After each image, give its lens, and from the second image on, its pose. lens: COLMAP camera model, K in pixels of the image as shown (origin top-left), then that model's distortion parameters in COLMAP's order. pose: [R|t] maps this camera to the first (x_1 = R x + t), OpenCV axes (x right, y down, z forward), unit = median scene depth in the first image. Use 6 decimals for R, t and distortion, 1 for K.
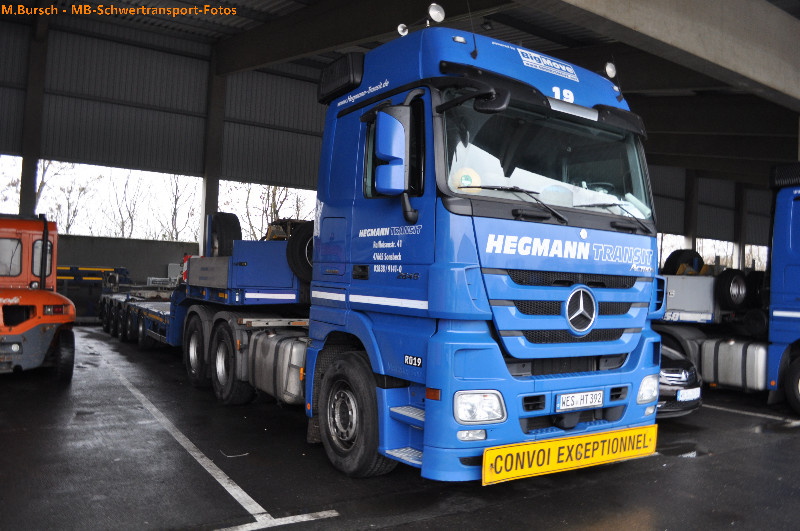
lens RADIAL K [[653.3, 0, 412.1], [0, 653.3, 281.2], [0, 0, 1]] dist [-0.093120, 0.000701]
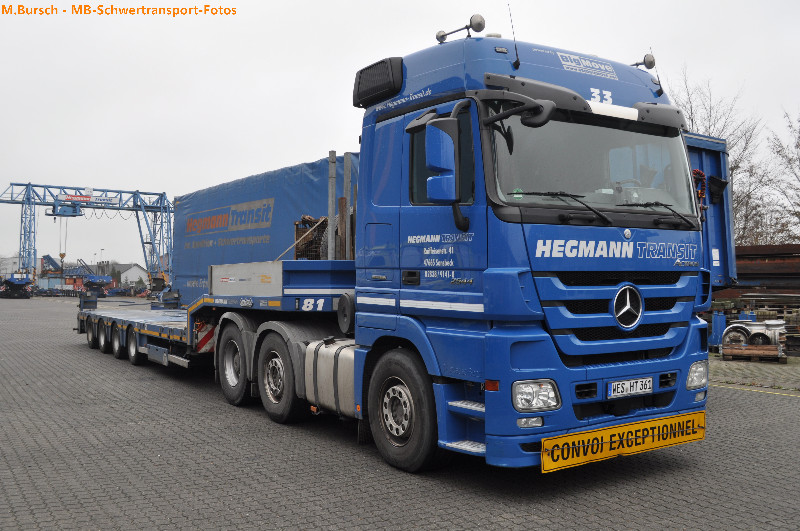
lens RADIAL K [[742.5, 0, 458.9], [0, 742.5, 323.4], [0, 0, 1]] dist [-0.045256, 0.000000]
pose [[0.998524, -0.049049, 0.023311, -0.043189], [0.047284, 0.996352, 0.071039, -0.026548], [-0.026710, -0.069832, 0.997201, -0.201446]]
